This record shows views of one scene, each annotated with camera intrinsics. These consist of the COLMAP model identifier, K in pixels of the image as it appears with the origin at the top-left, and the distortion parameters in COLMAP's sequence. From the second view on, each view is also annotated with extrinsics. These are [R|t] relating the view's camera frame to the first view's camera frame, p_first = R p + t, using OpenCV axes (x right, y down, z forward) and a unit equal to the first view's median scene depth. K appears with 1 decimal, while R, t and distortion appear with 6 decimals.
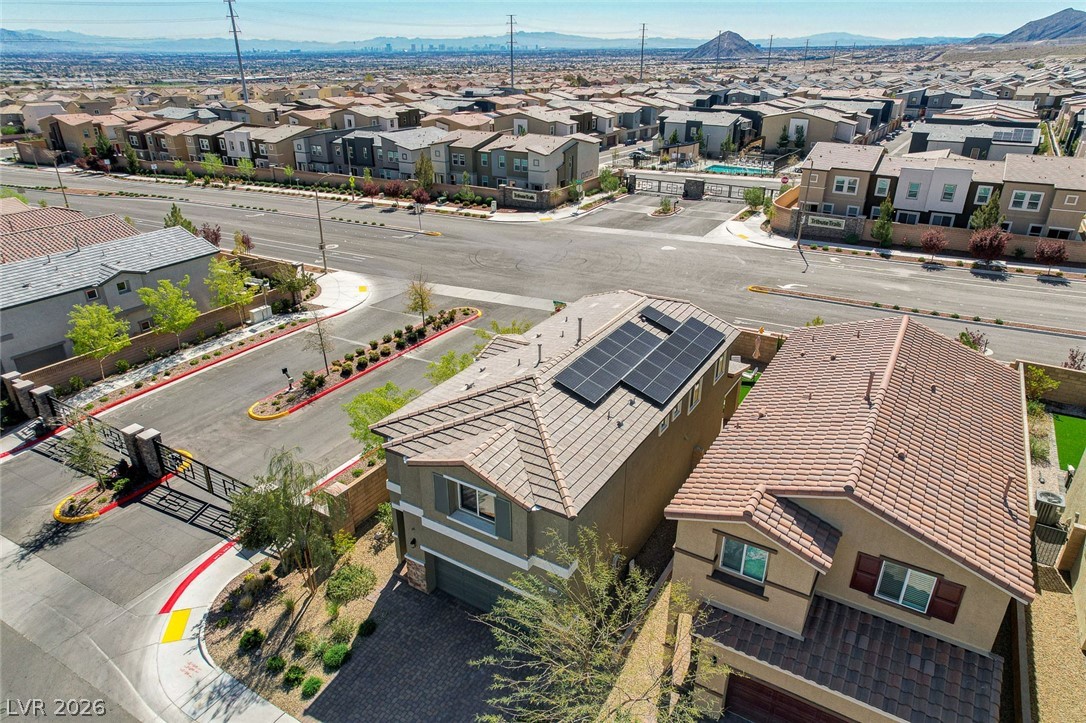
lens RADIAL K [[690.4, 0, 542.4], [0, 690.4, 364.4], [0, 0, 1]] dist [-0.043720, 0.057698]
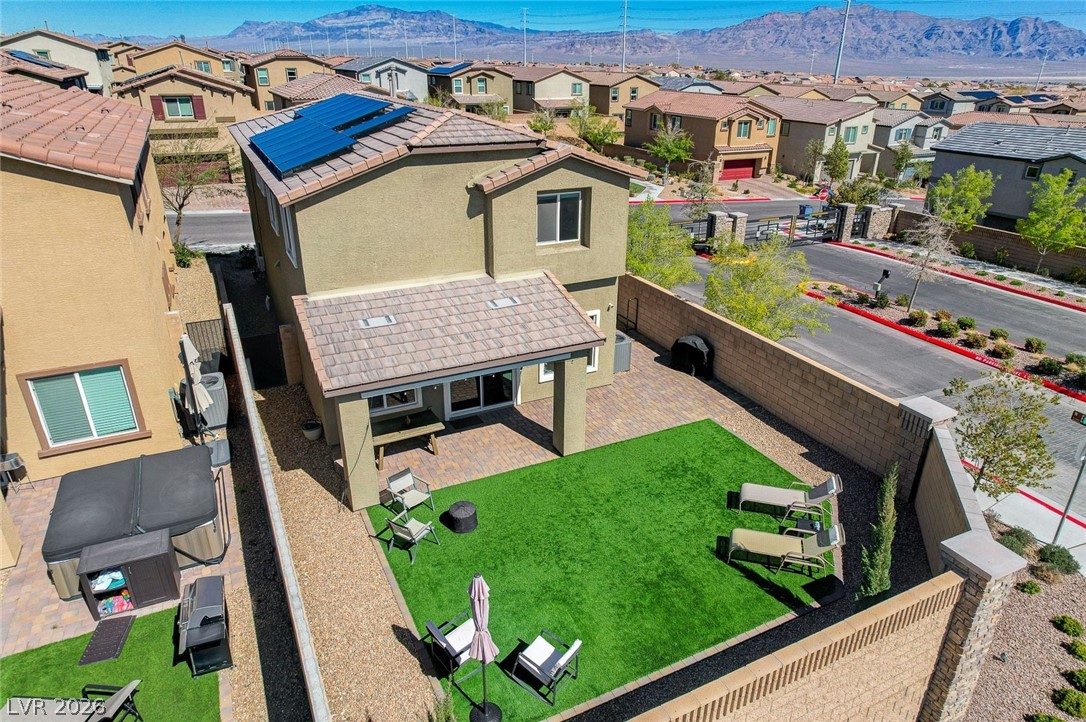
lens RADIAL K [[690.4, 0, 547.1], [0, 690.4, 357.9], [0, 0, 1]] dist [-0.043720, 0.057698]
pose [[-0.534256, 0.332740, -0.777081, 0.353884], [-0.369874, 0.734585, 0.568839, -0.174307], [0.760107, 0.591328, -0.269385, 0.814524]]
